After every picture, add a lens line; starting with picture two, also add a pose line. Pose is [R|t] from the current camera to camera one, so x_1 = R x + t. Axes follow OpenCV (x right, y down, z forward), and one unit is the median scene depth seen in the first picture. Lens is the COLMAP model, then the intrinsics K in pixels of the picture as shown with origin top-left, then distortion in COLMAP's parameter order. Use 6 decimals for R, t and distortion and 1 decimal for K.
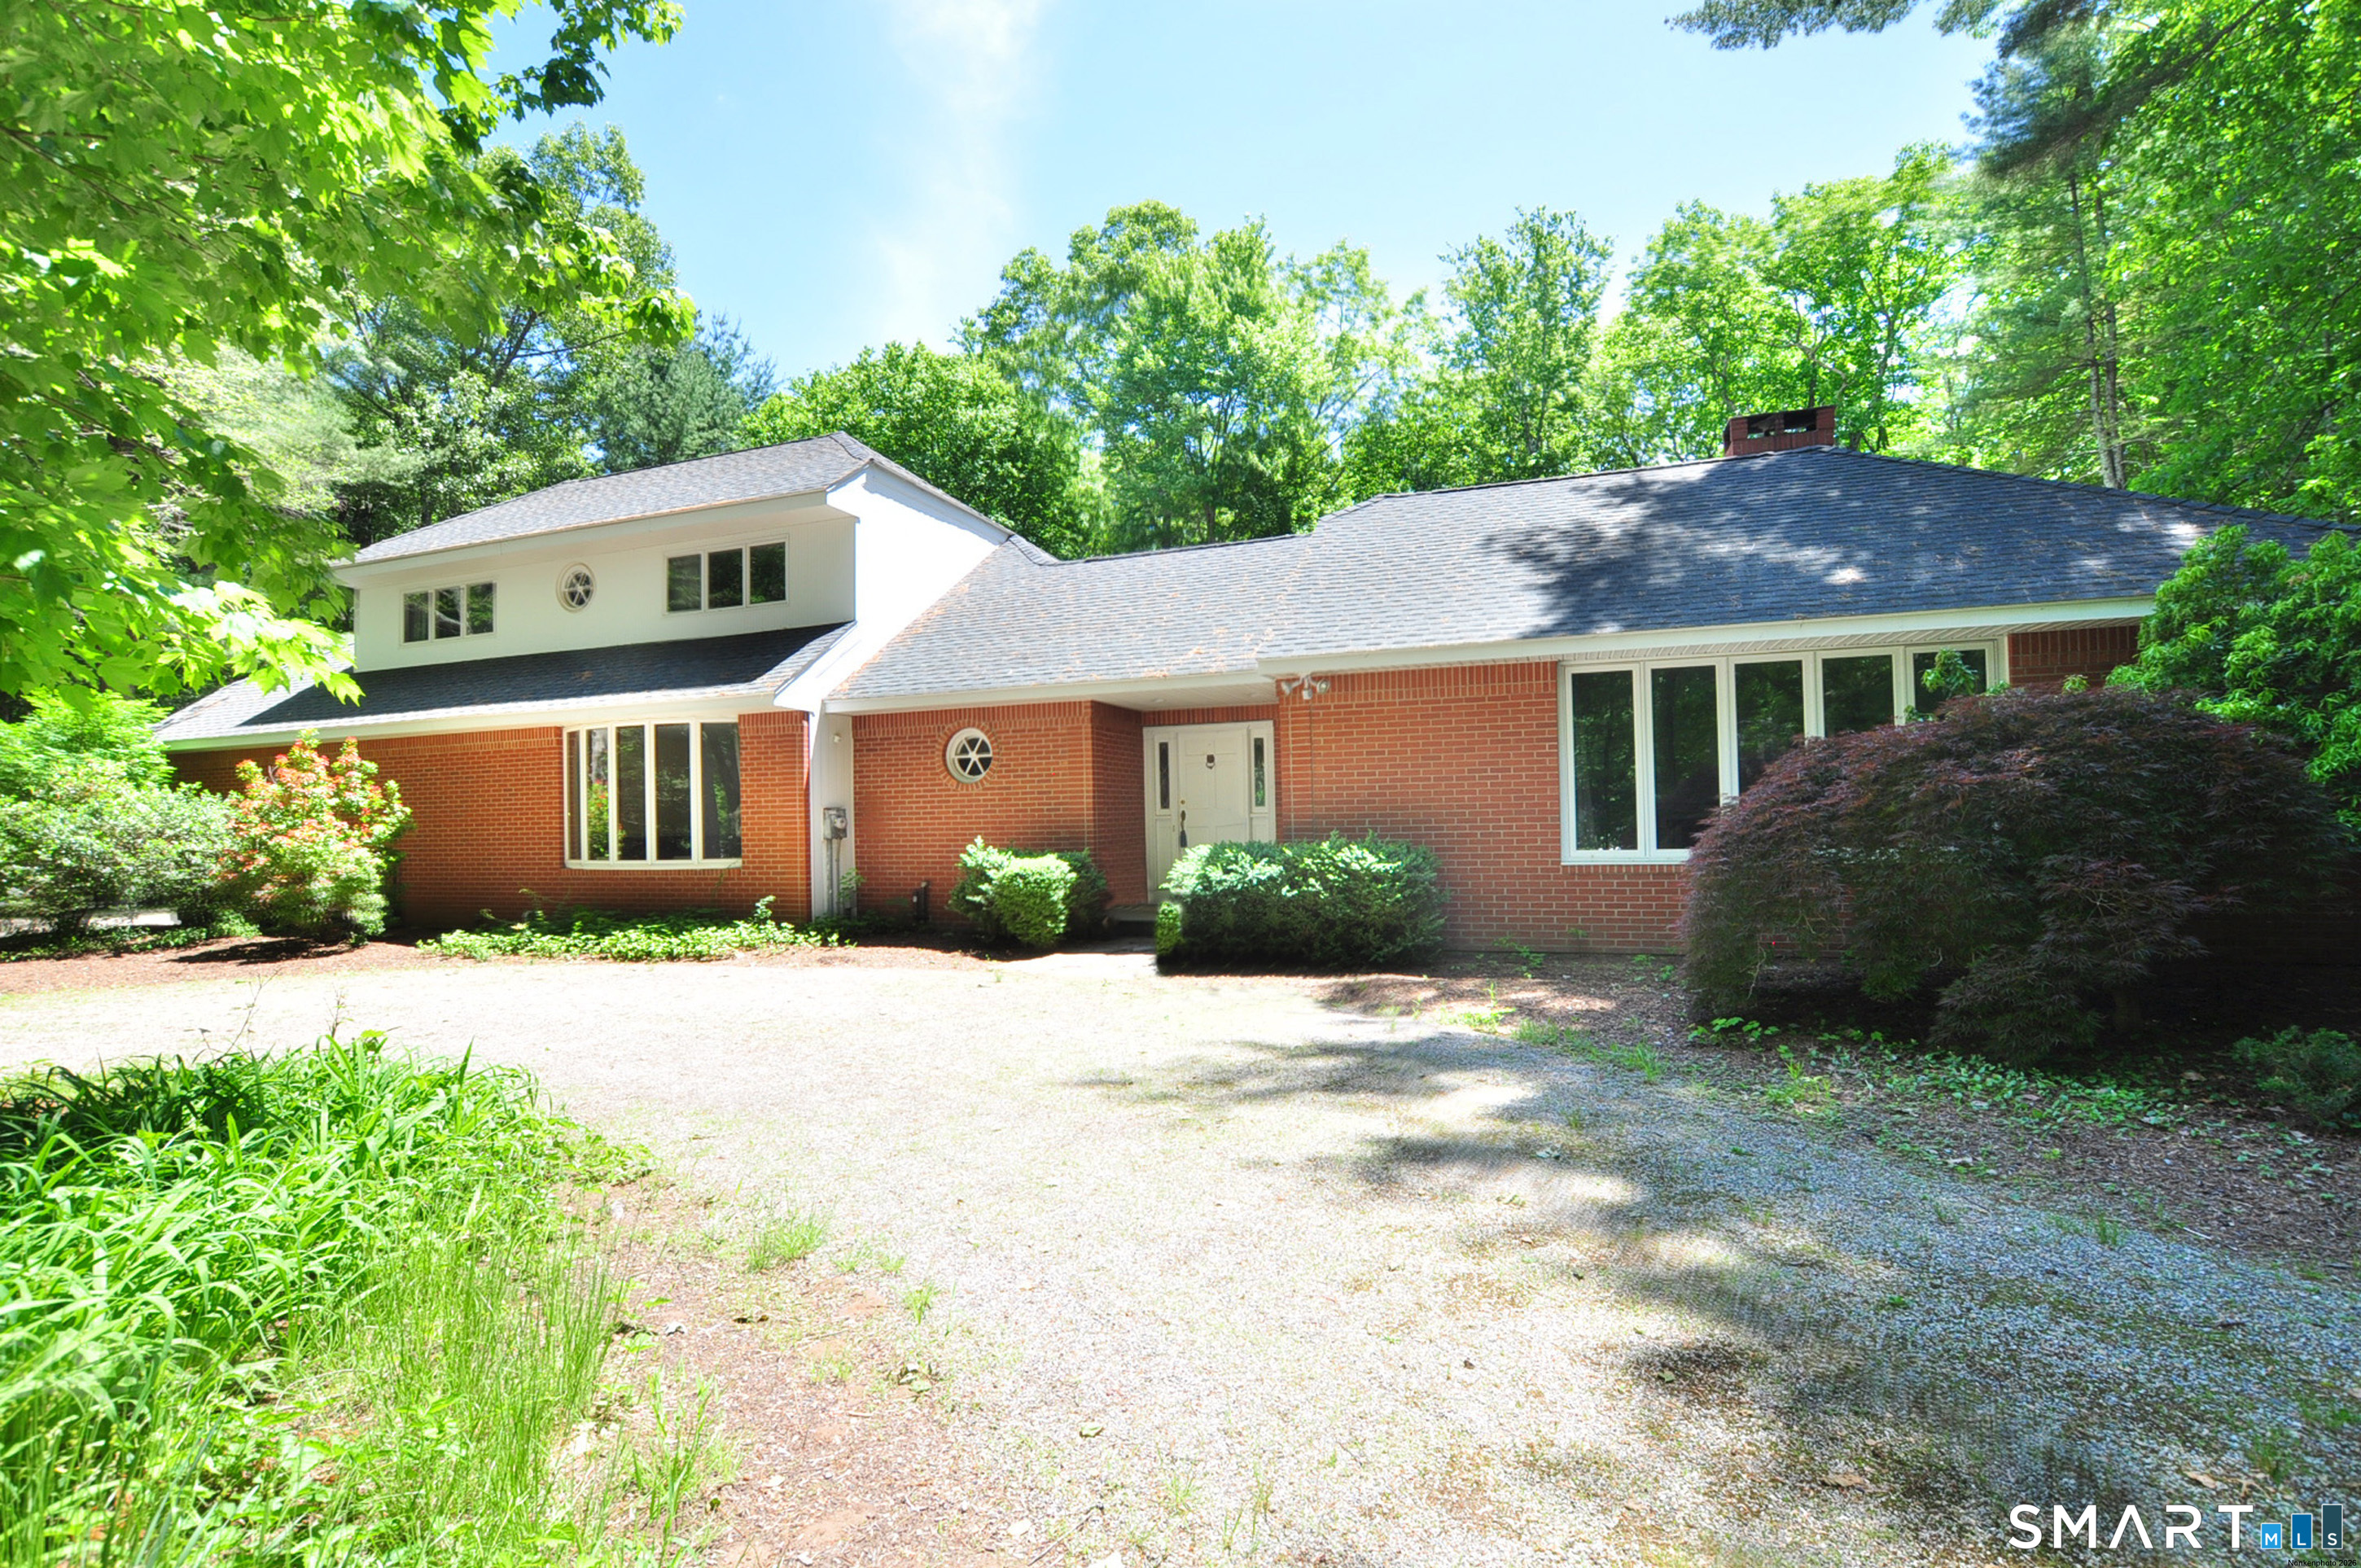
lens RADIAL K [[1009.4, 0, 1180.5], [0, 1009.4, 784.0], [0, 0, 1]] dist [-0.021521, -0.000048]
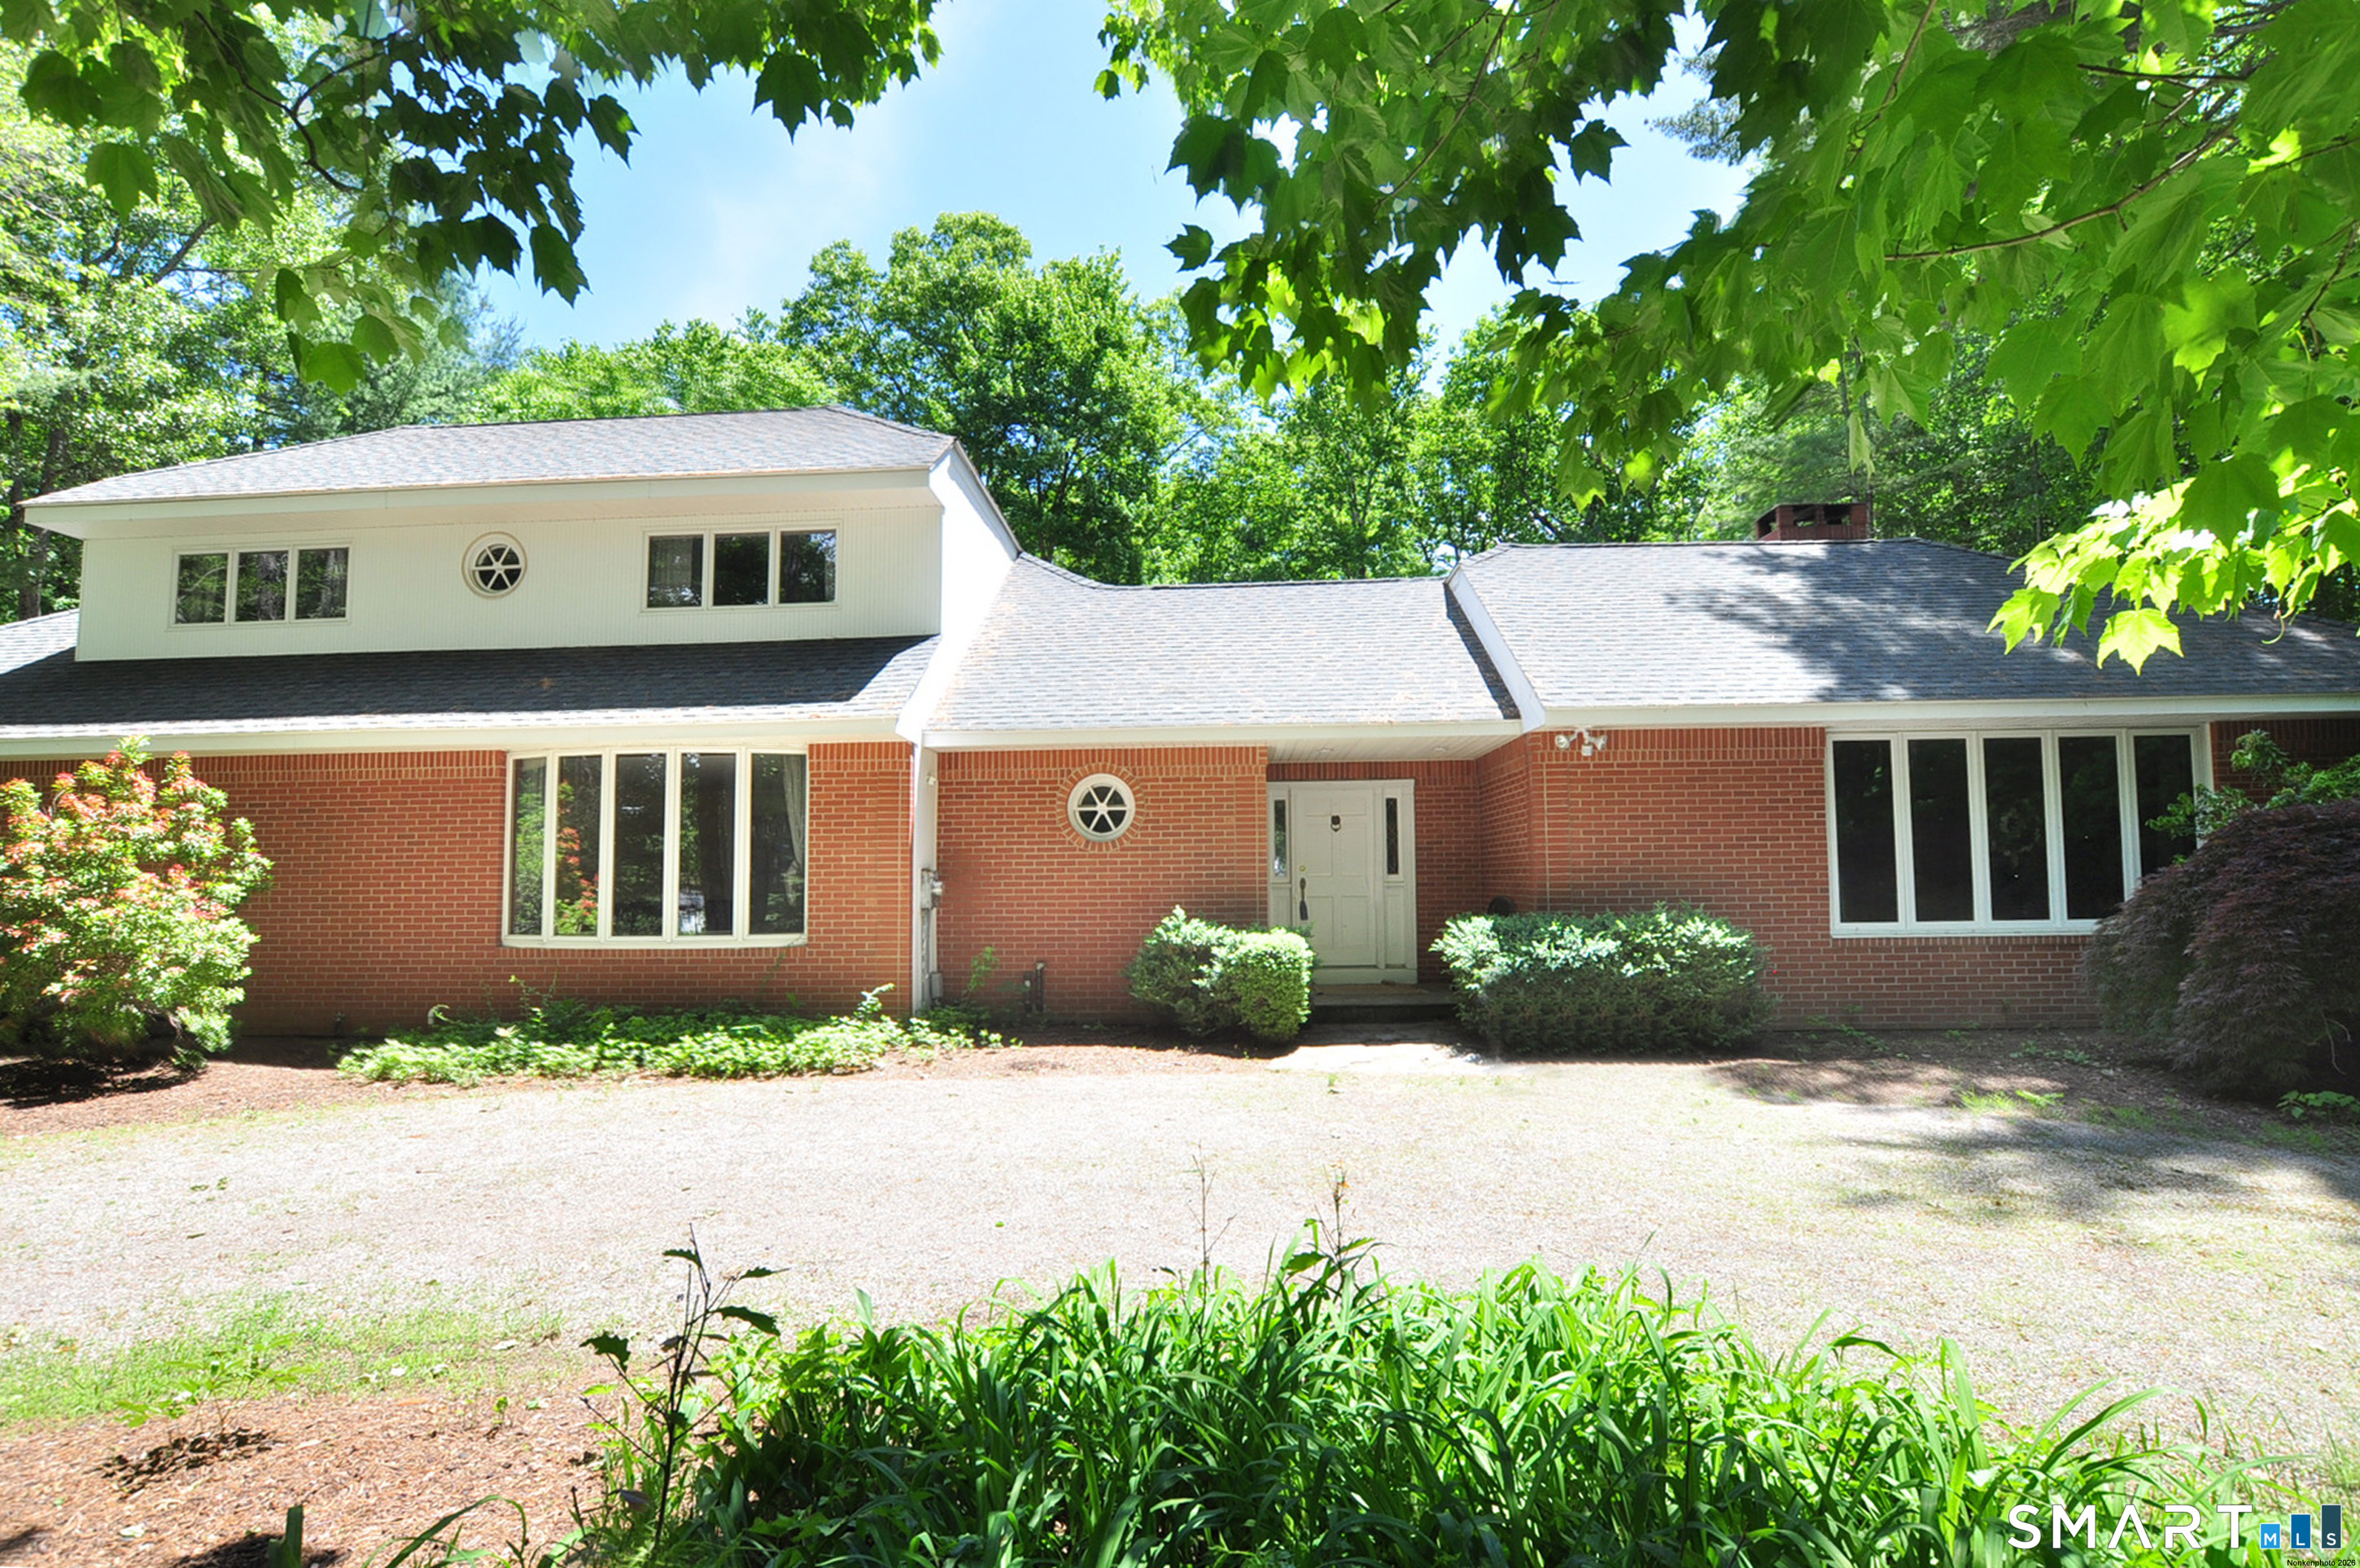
lens RADIAL K [[1070.8, 0, 1191.2], [0, 1070.8, 808.9], [0, 0, 1]] dist [-0.024794, -0.000517]
pose [[0.963403, 0.029773, 0.266398, -0.369538], [-0.018528, 0.998832, -0.044626, 0.010273], [-0.267415, 0.038057, 0.962830, 0.142310]]
